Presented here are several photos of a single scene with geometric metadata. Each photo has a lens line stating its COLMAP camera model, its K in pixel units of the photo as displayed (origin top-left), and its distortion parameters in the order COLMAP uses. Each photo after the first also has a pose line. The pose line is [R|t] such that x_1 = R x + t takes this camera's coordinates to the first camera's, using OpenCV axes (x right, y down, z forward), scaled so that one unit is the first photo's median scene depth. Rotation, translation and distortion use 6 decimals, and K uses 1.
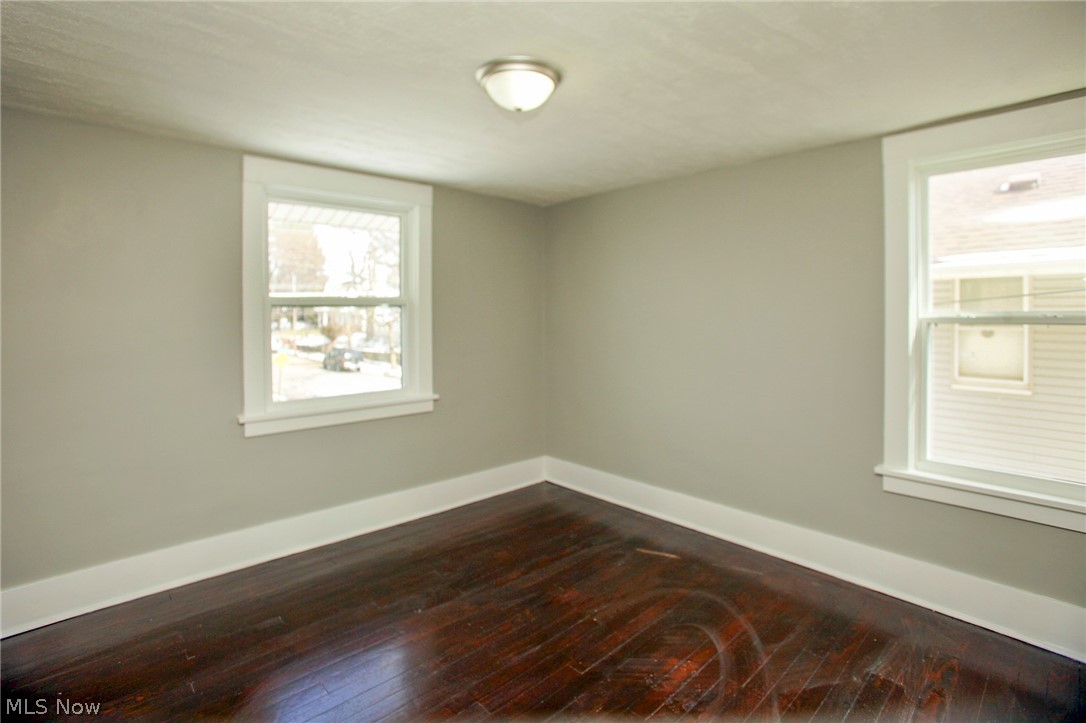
lens RADIAL K [[514.0, 0, 537.0], [0, 514.0, 311.4], [0, 0, 1]] dist [-0.038575, 0.003474]
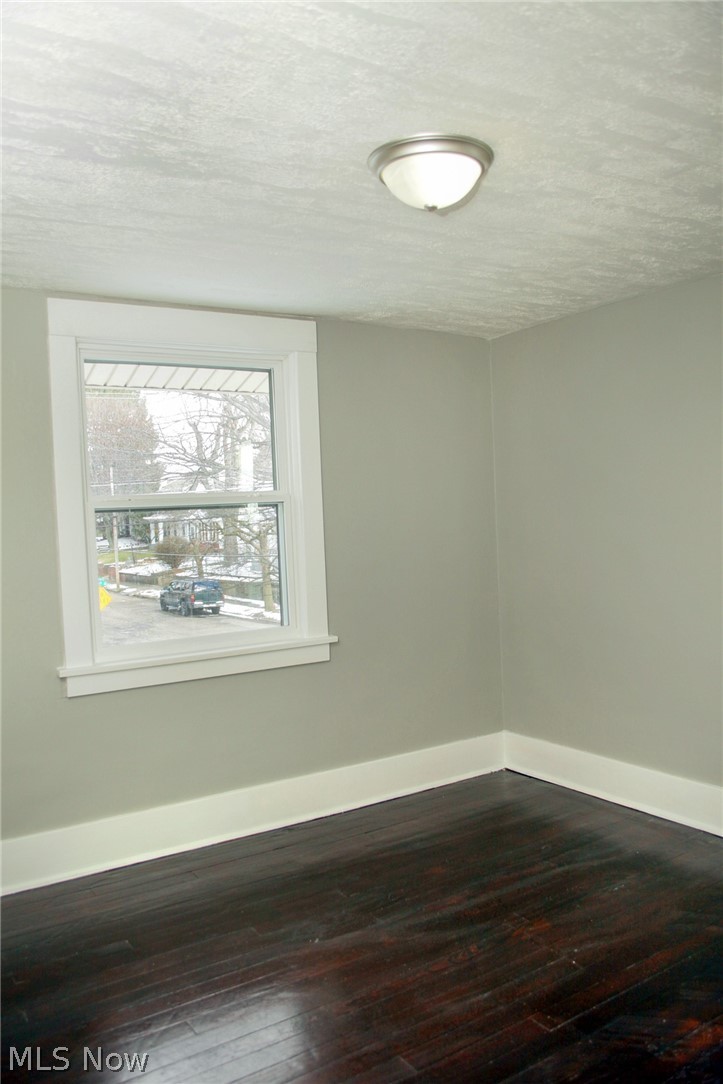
lens RADIAL K [[870.7, 0, 359.1], [0, 870.7, 545.2], [0, 0, 1]] dist [-0.072353, 0.037606]
pose [[0.985579, -0.028800, -0.166748, 0.036036], [0.035003, 0.998796, 0.034381, 0.009342], [0.165557, -0.039722, 0.985400, -0.125809]]
